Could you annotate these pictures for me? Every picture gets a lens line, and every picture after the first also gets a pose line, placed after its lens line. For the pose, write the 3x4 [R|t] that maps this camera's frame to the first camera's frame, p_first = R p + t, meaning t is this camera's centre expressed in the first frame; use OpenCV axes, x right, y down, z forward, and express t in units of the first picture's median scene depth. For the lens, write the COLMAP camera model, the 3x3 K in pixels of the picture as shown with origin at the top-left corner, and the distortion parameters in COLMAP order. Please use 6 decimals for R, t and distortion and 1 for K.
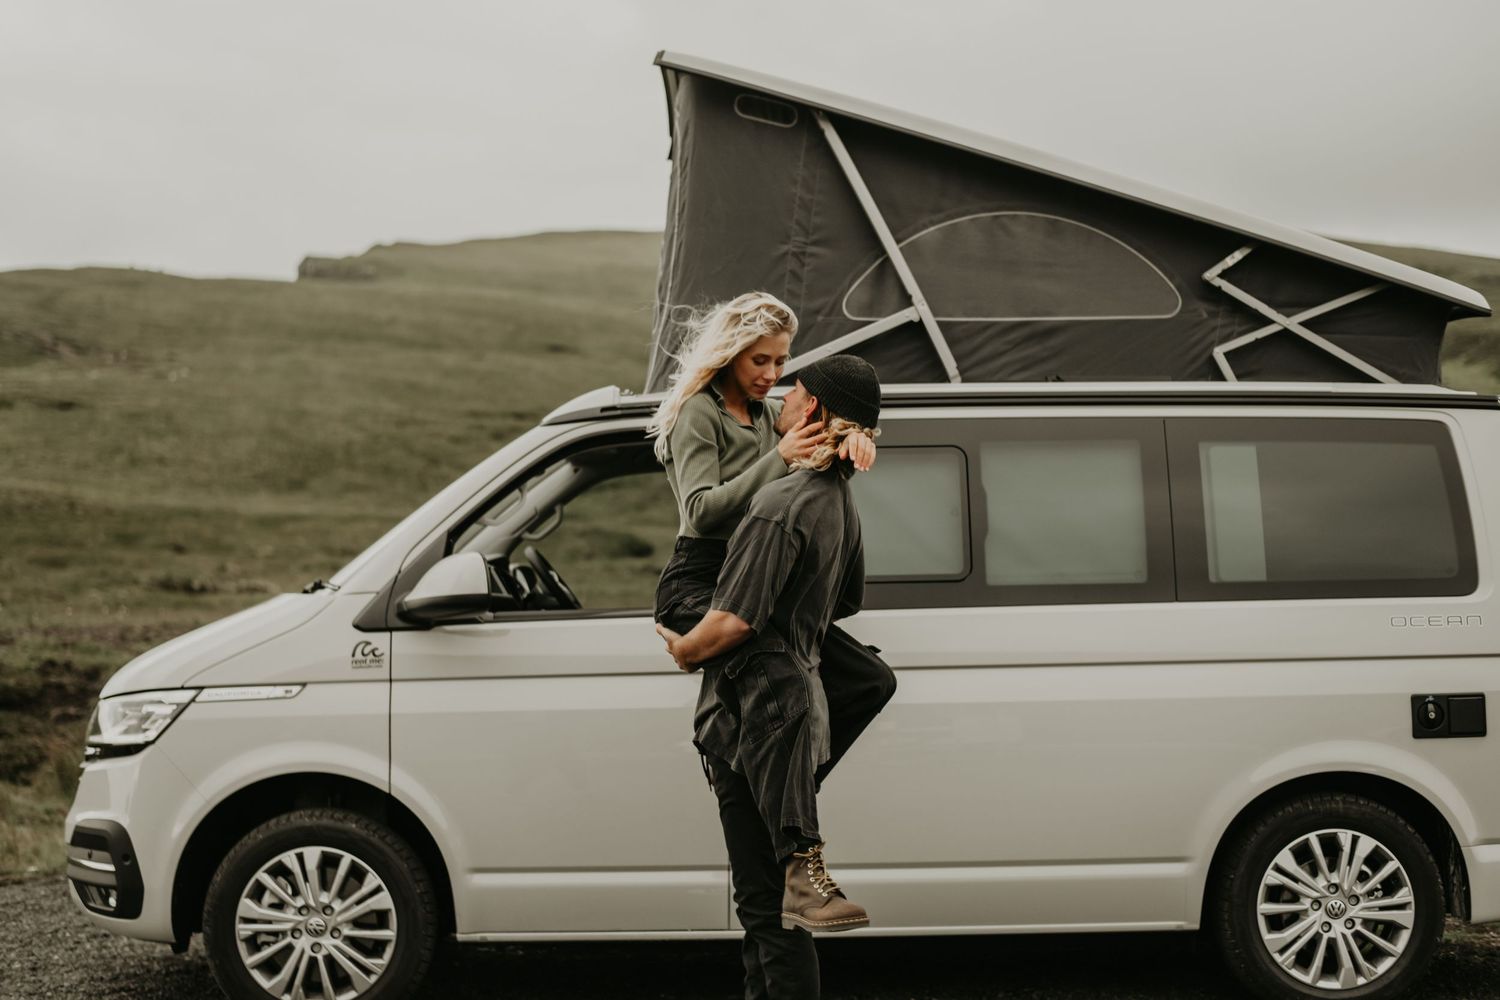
lens RADIAL K [[2197.5, 0, 750.0], [0, 2197.5, 500.0], [0, 0, 1]] dist [-0.115648, 0.106027]
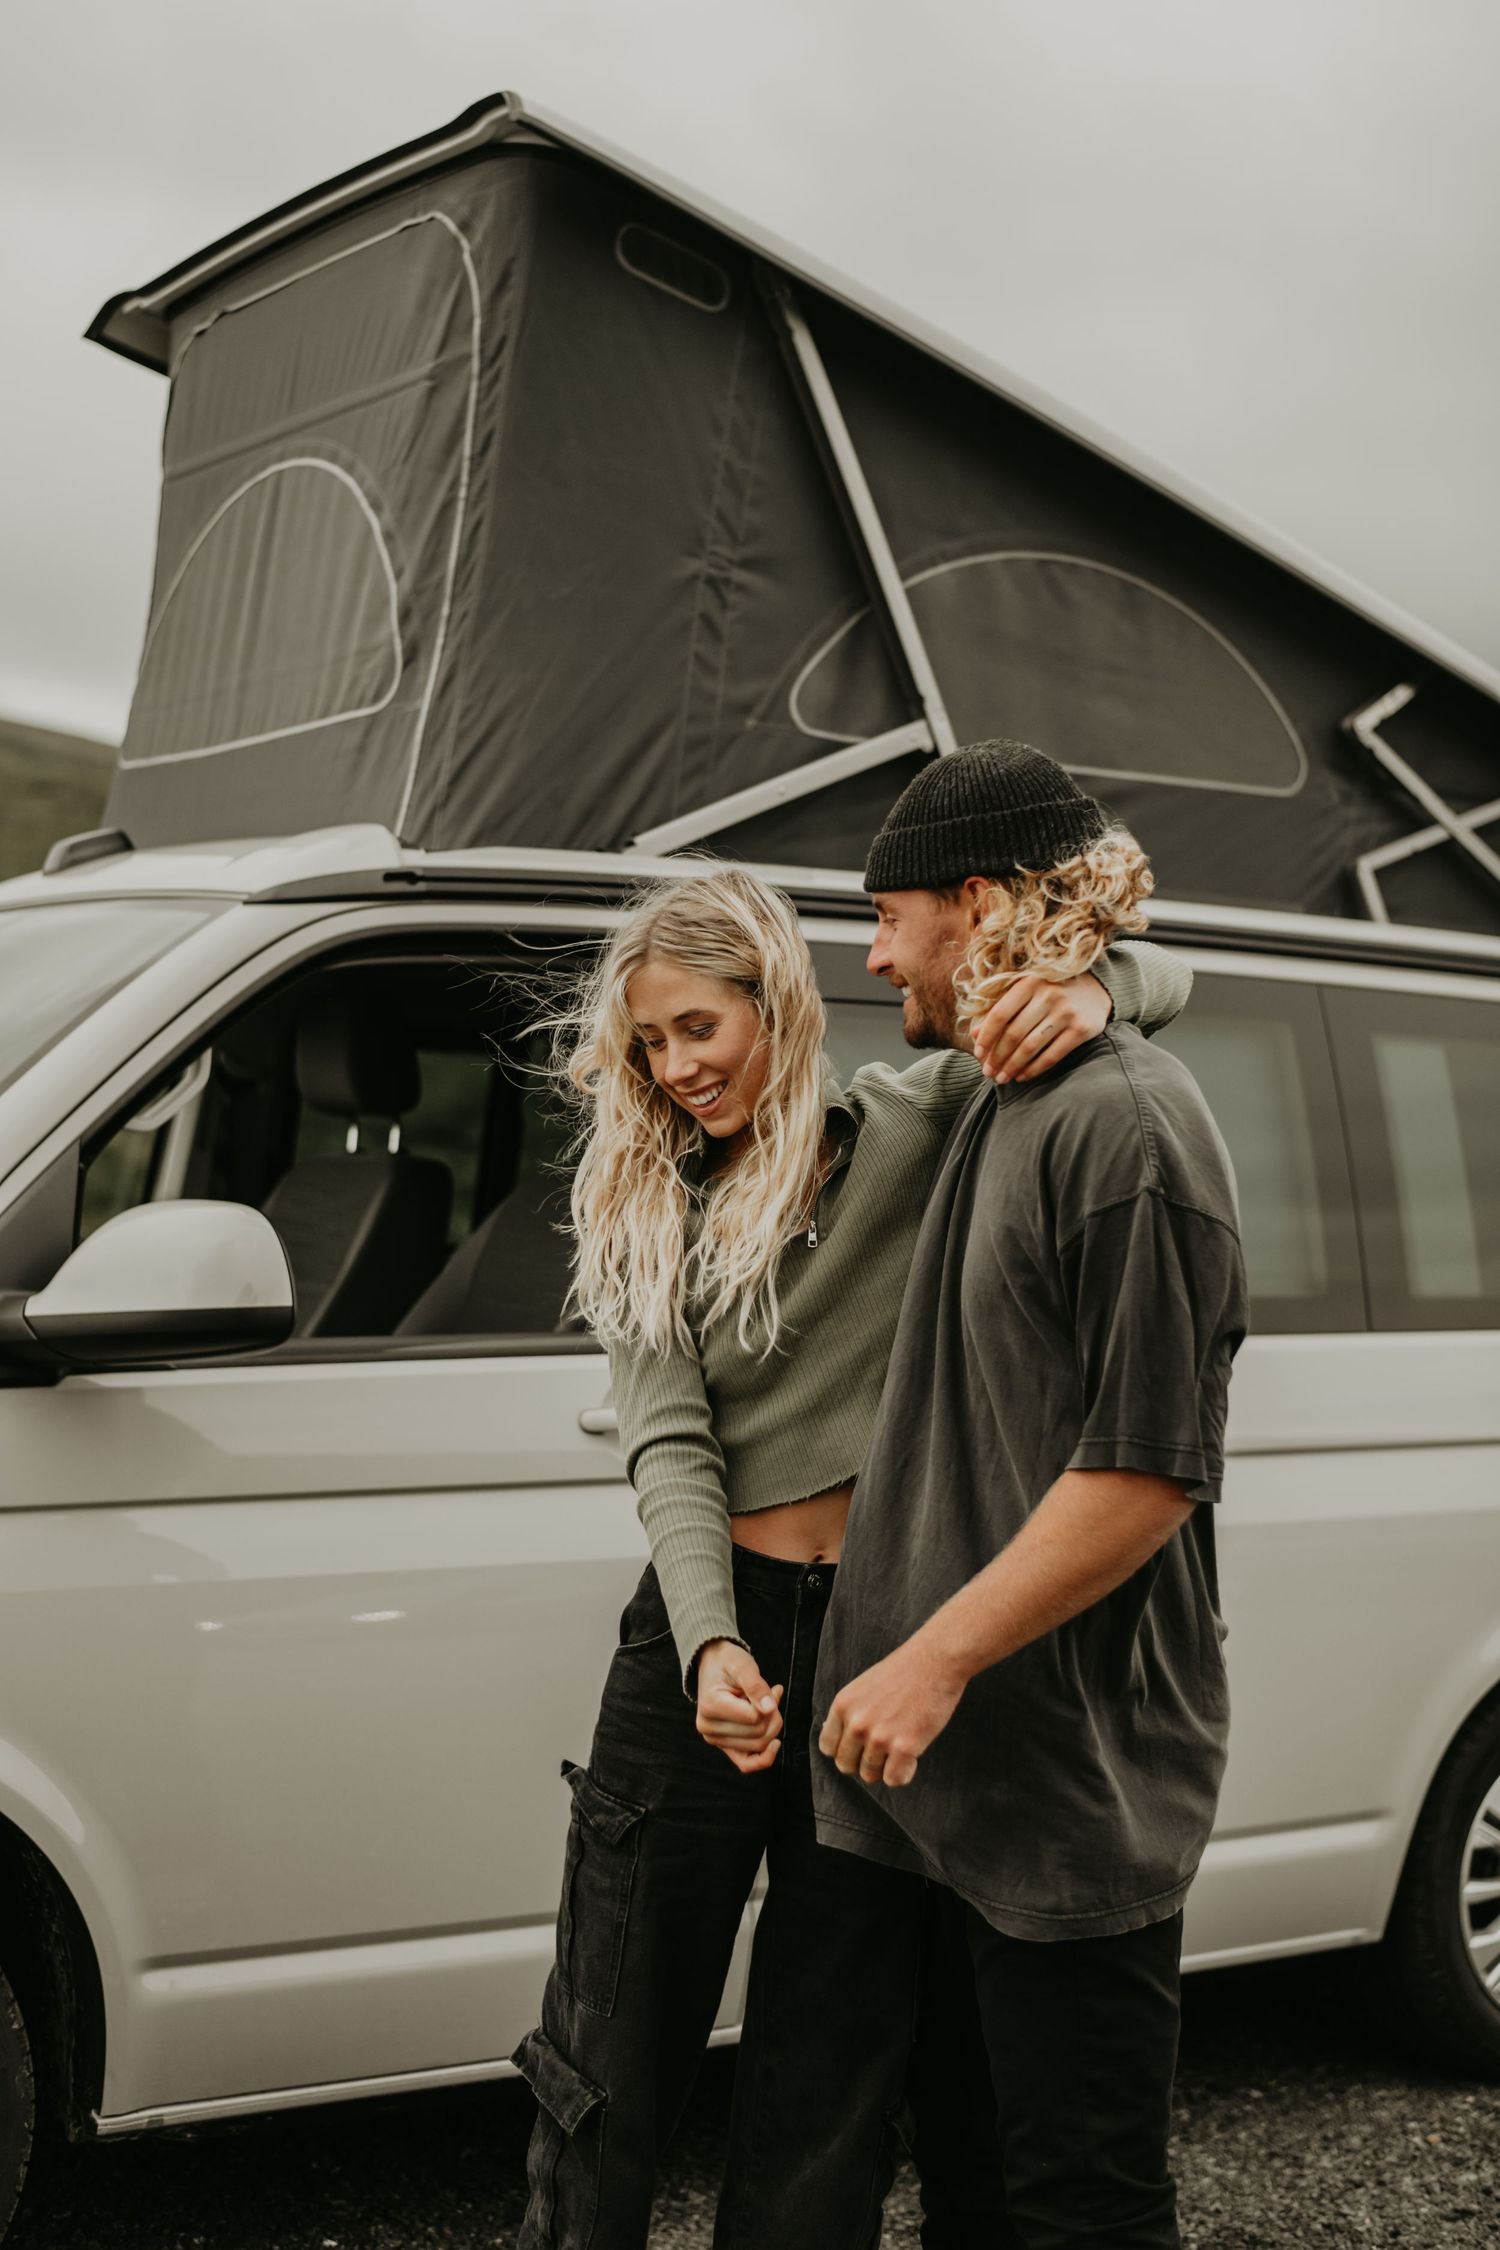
lens RADIAL K [[3296.2, 0, 737.8], [0, 3296.2, 1135.4], [0, 0, 1]] dist [-0.115648, 0.106027]
pose [[0.826915, 0.042564, 0.560713, -0.375871], [-0.058924, 0.998200, 0.011125, -0.001218], [-0.559231, -0.042239, 0.827935, 0.416507]]
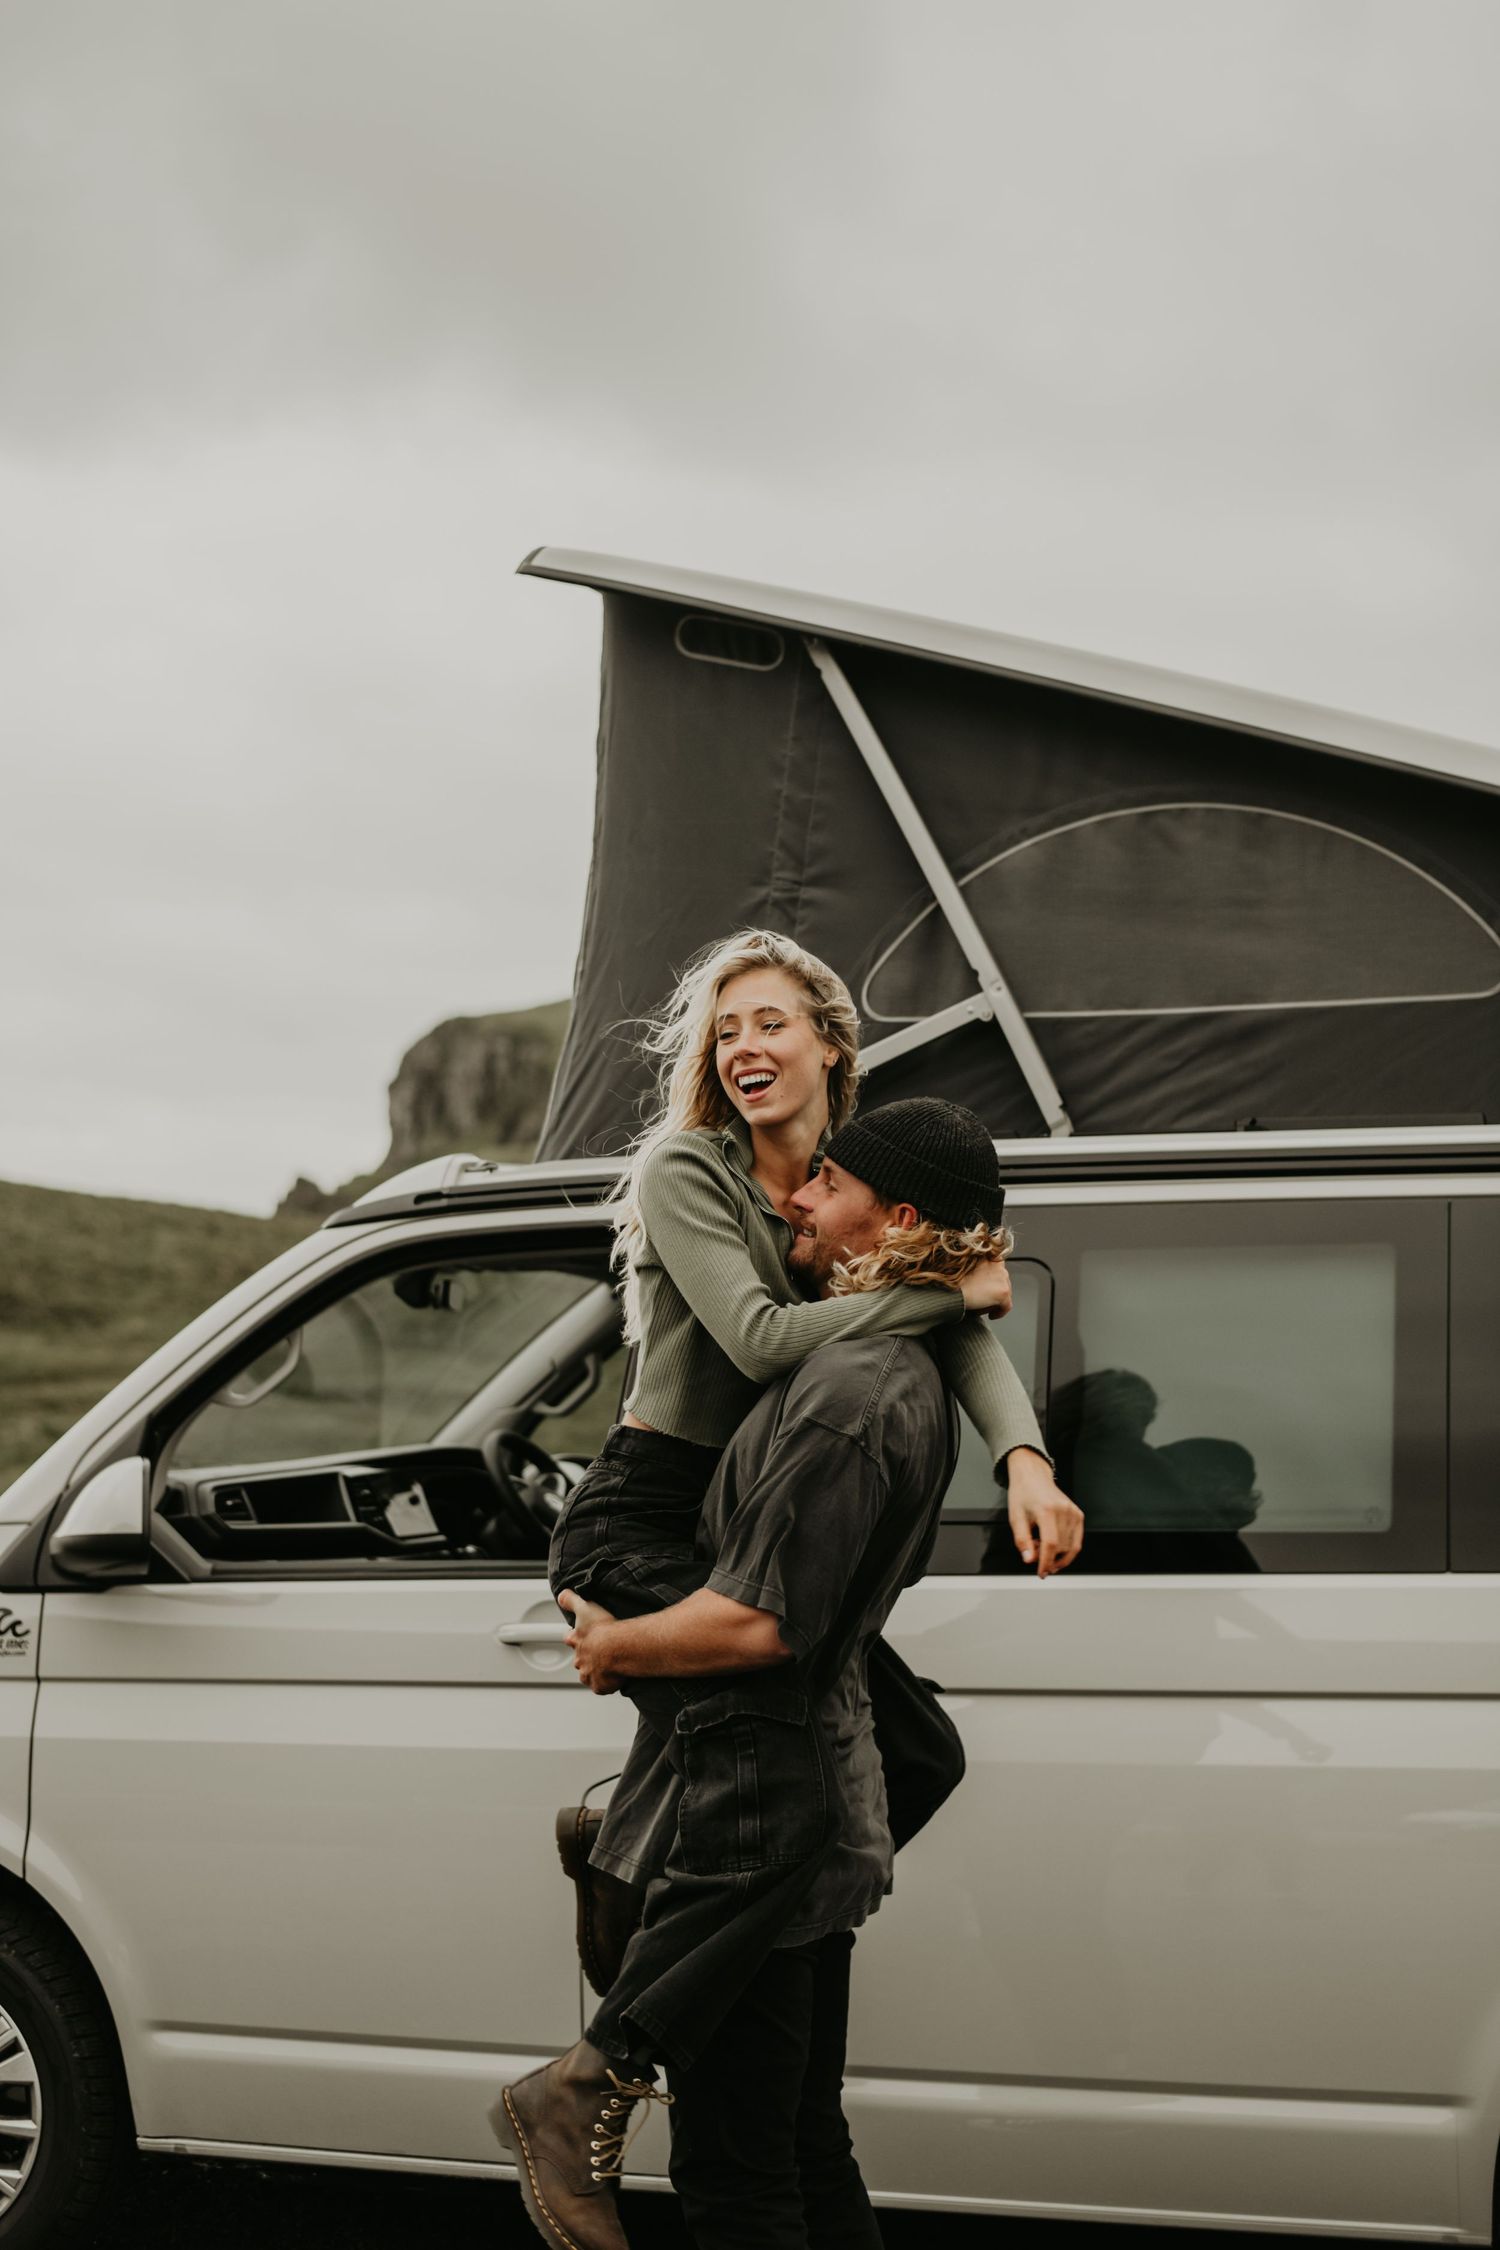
lens RADIAL K [[3296.2, 0, 737.8], [0, 3296.2, 1135.4], [0, 0, 1]] dist [-0.115648, 0.106027]
pose [[0.946595, -0.019844, -0.321815, 0.277186], [0.004540, 0.998826, -0.048234, -0.016628], [0.322394, 0.044197, 0.945573, 0.240649]]
